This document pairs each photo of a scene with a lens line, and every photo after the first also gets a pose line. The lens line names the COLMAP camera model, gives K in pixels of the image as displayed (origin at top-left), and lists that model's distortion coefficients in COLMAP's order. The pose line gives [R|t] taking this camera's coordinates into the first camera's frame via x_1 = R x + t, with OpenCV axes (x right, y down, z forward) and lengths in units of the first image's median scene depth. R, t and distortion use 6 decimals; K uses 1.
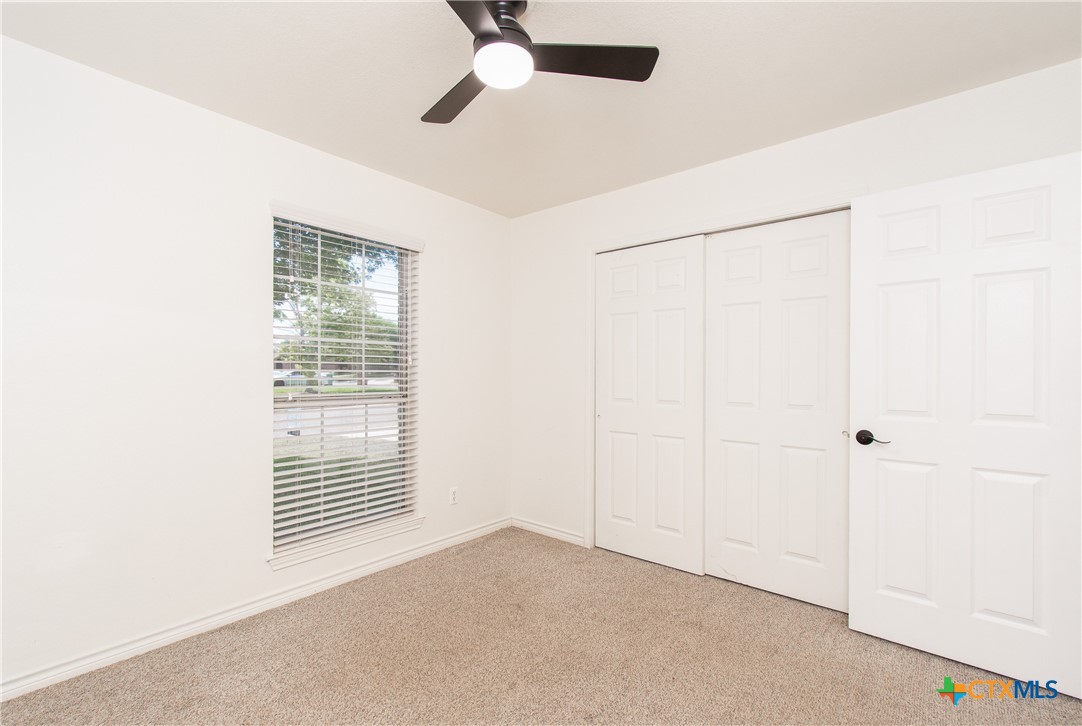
lens RADIAL K [[485.2, 0, 542.4], [0, 485.2, 374.1], [0, 0, 1]] dist [0.000259, -0.000489]
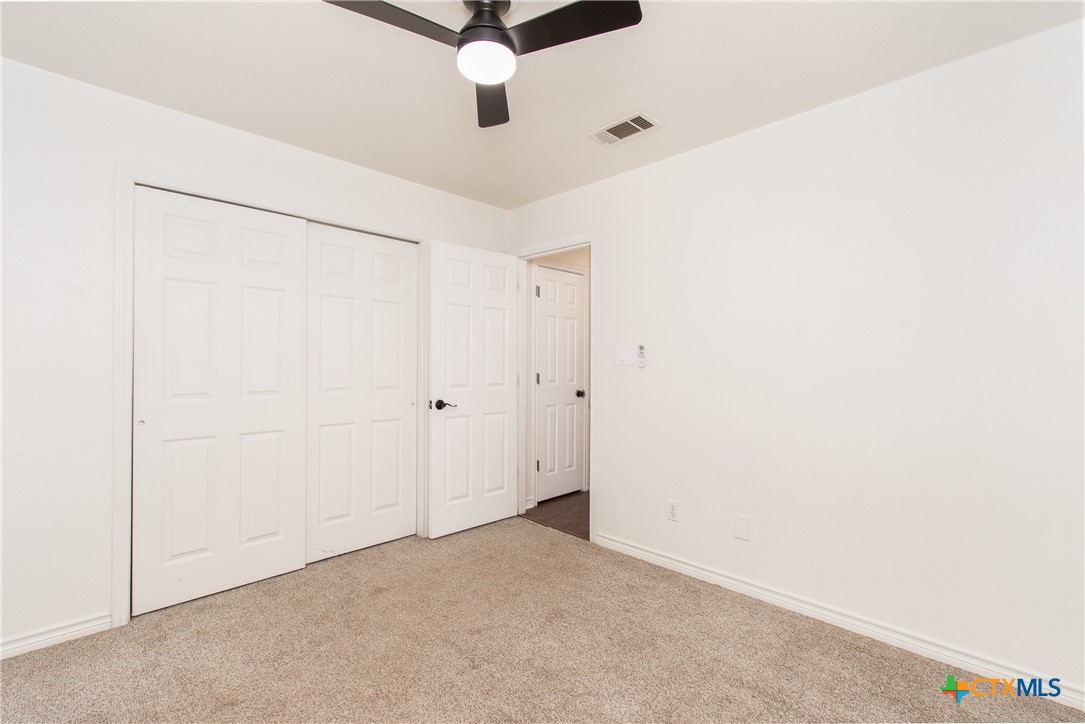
lens RADIAL K [[476.4, 0, 542.5], [0, 476.4, 362.0], [0, 0, 1]] dist [-0.001121, -0.000287]
pose [[0.082387, -0.005755, 0.996584, -0.615661], [-0.003176, 0.999977, 0.006038, -0.007500], [-0.996595, -0.003663, 0.082367, 0.462478]]
